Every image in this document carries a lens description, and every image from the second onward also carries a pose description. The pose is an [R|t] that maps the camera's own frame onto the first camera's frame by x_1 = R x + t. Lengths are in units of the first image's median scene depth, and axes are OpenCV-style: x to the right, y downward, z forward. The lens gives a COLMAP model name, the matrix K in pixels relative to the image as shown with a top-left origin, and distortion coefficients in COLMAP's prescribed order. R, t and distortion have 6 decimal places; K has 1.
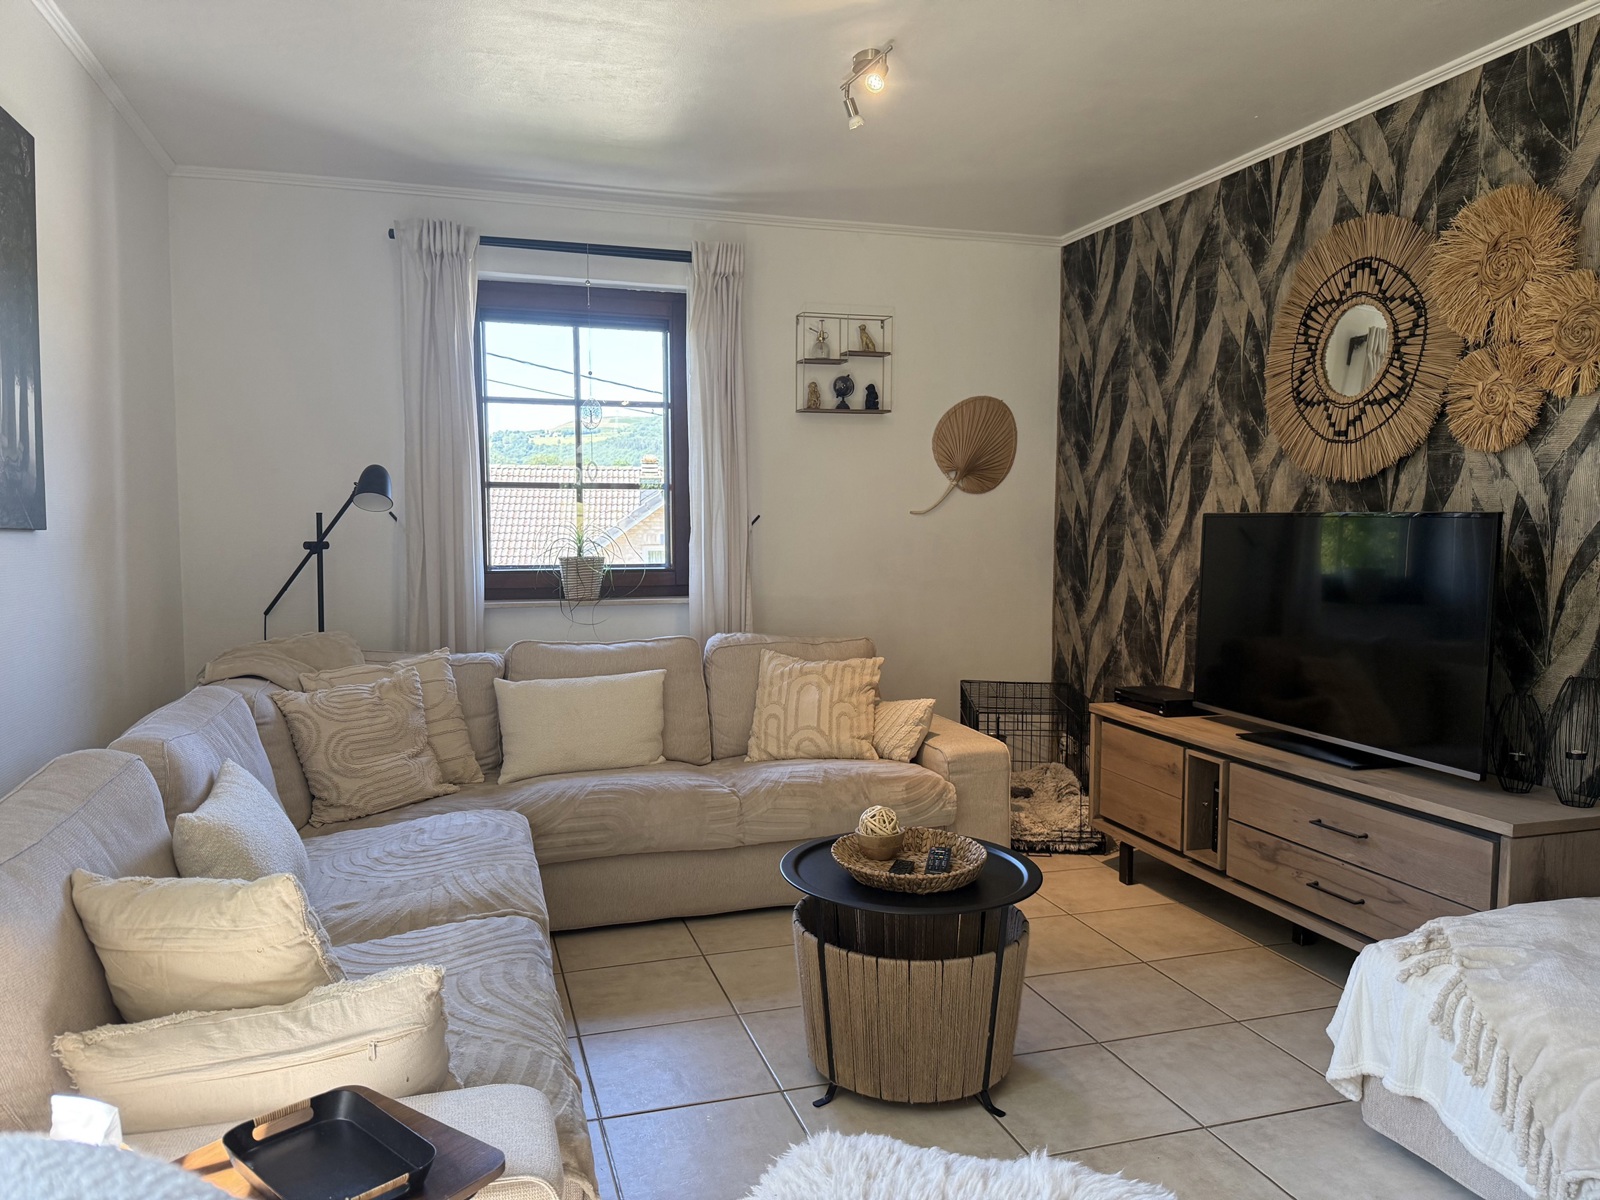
lens RADIAL K [[1128.9, 0, 799.6], [0, 1128.9, 593.1], [0, 0, 1]] dist [0.042038, -0.057209]
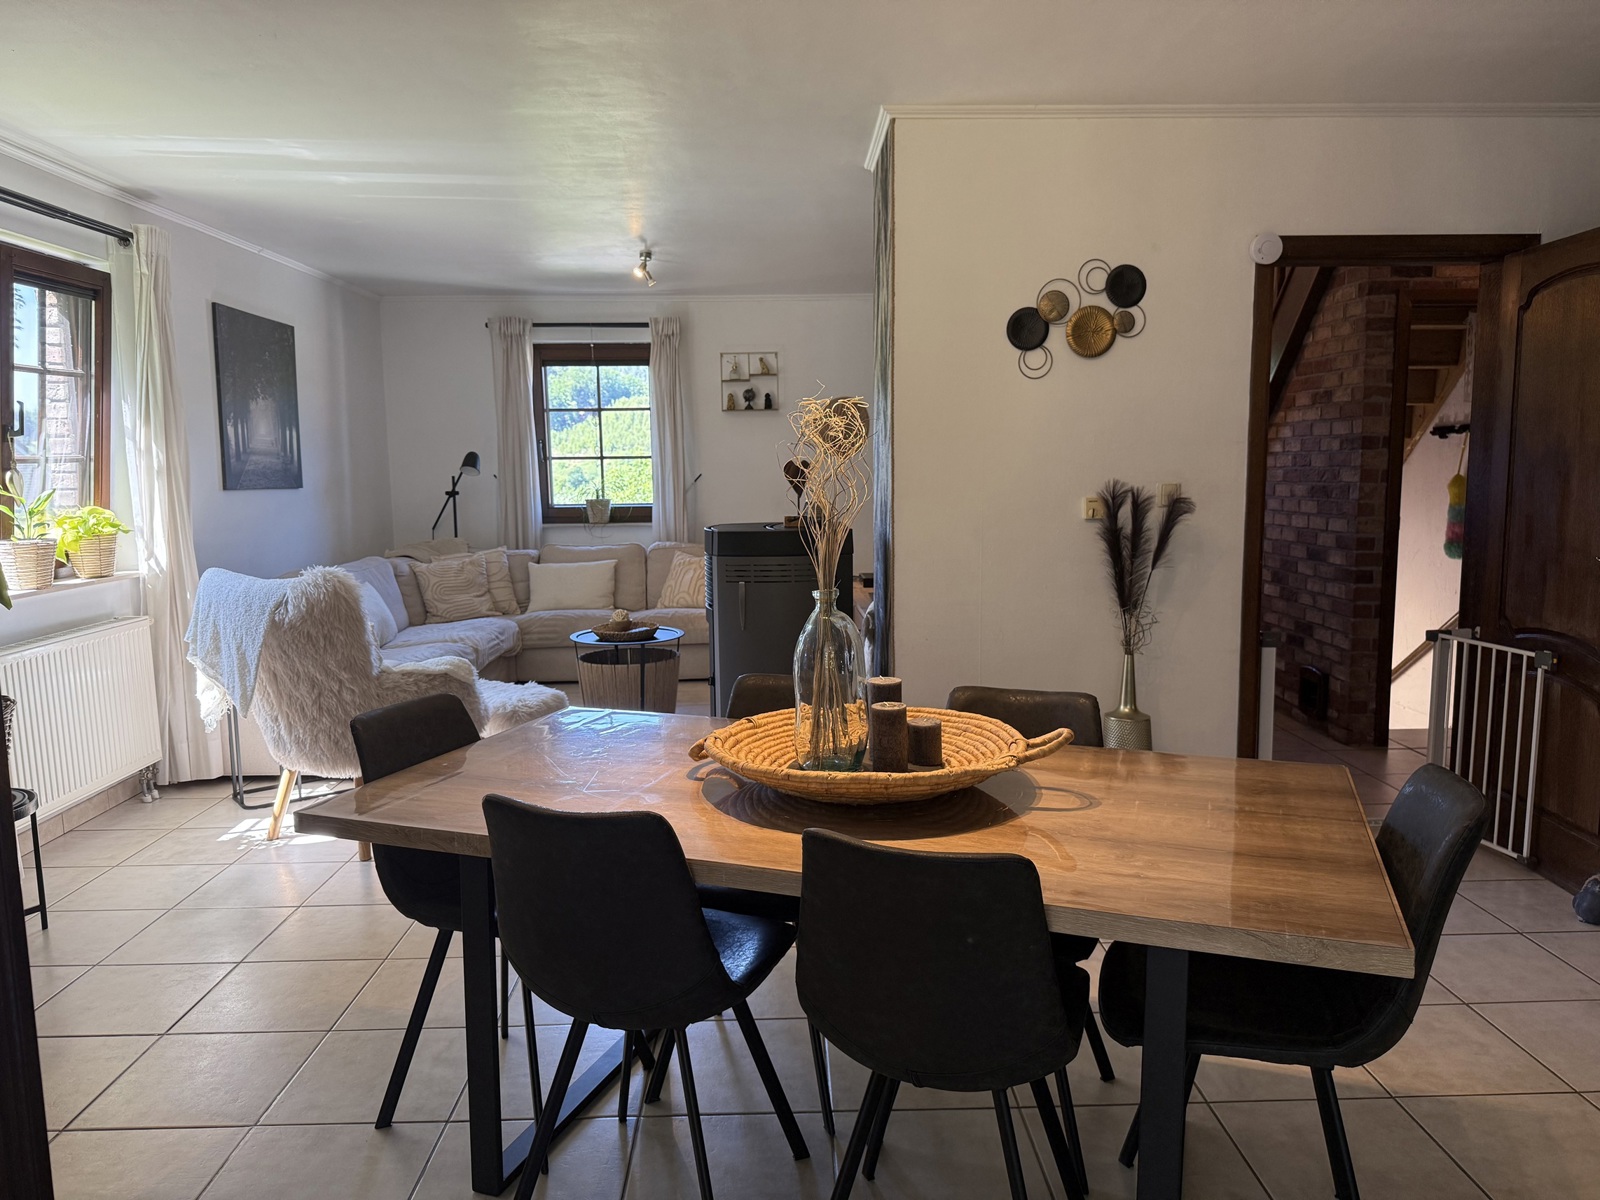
lens RADIAL K [[1128.9, 0, 797.2], [0, 1128.9, 608.8], [0, 0, 1]] dist [0.042038, -0.057209]
pose [[0.963241, 0.022844, -0.267667, 0.641480], [-0.005917, 0.997940, 0.063876, 0.026760], [0.268575, -0.059944, 0.961392, -0.682027]]
